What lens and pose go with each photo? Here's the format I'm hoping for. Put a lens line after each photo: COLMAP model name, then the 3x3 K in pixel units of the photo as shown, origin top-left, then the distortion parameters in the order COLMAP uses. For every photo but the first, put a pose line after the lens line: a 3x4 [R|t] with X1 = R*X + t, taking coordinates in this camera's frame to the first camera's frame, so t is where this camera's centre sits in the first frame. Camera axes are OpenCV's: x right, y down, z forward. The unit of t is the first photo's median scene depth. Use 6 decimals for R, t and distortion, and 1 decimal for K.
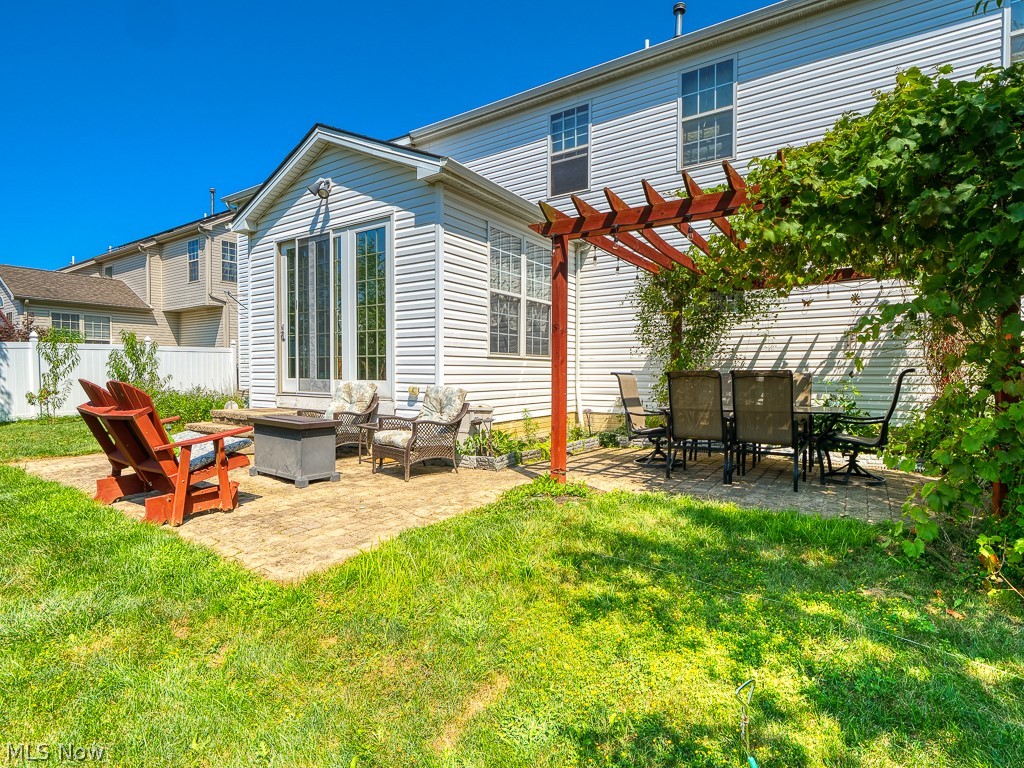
lens RADIAL K [[500.1, 0, 510.4], [0, 500.1, 389.0], [0, 0, 1]] dist [-0.008451, -0.003145]
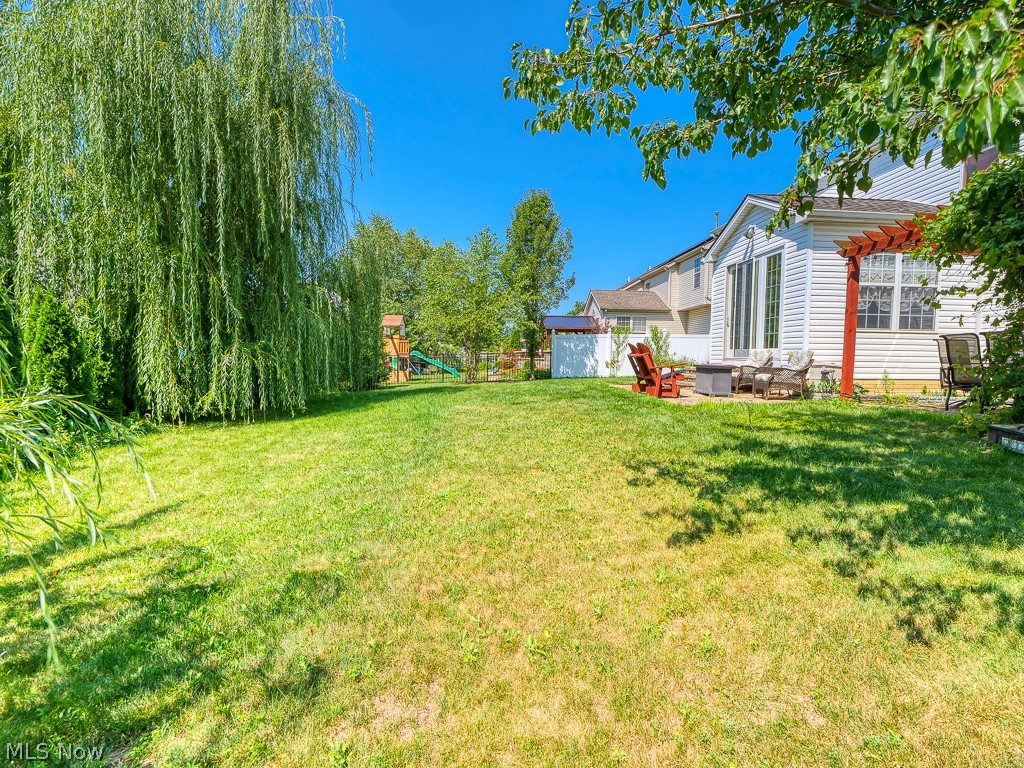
lens RADIAL K [[500.1, 0, 513.6], [0, 500.1, 379.4], [0, 0, 1]] dist [-0.008451, -0.003145]
pose [[0.588326, 0.042220, -0.807521, 0.491757], [-0.043037, 0.998855, 0.020868, 0.077087], [0.807478, 0.022476, 0.589470, -0.560851]]
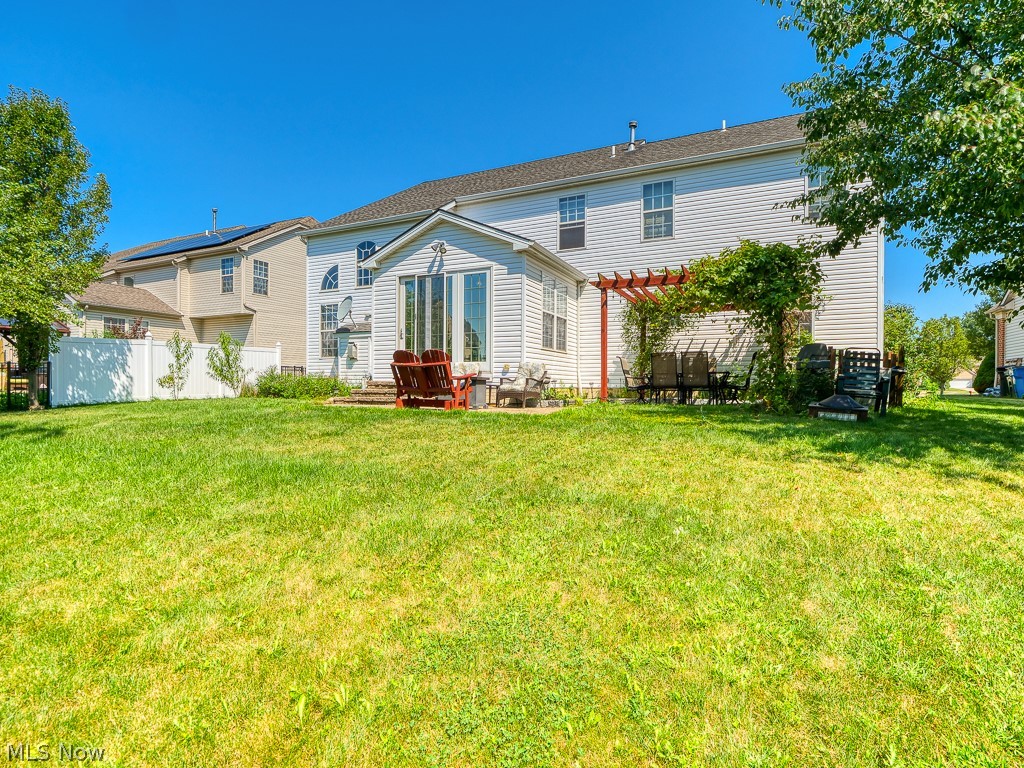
lens RADIAL K [[500.1, 0, 507.1], [0, 500.1, 390.2], [0, 0, 1]] dist [-0.008451, -0.003145]
pose [[0.990458, 0.000375, 0.137817, -0.371370], [0.002880, 0.999722, -0.023419, 0.109929], [-0.137787, 0.023592, 0.990181, -0.641123]]
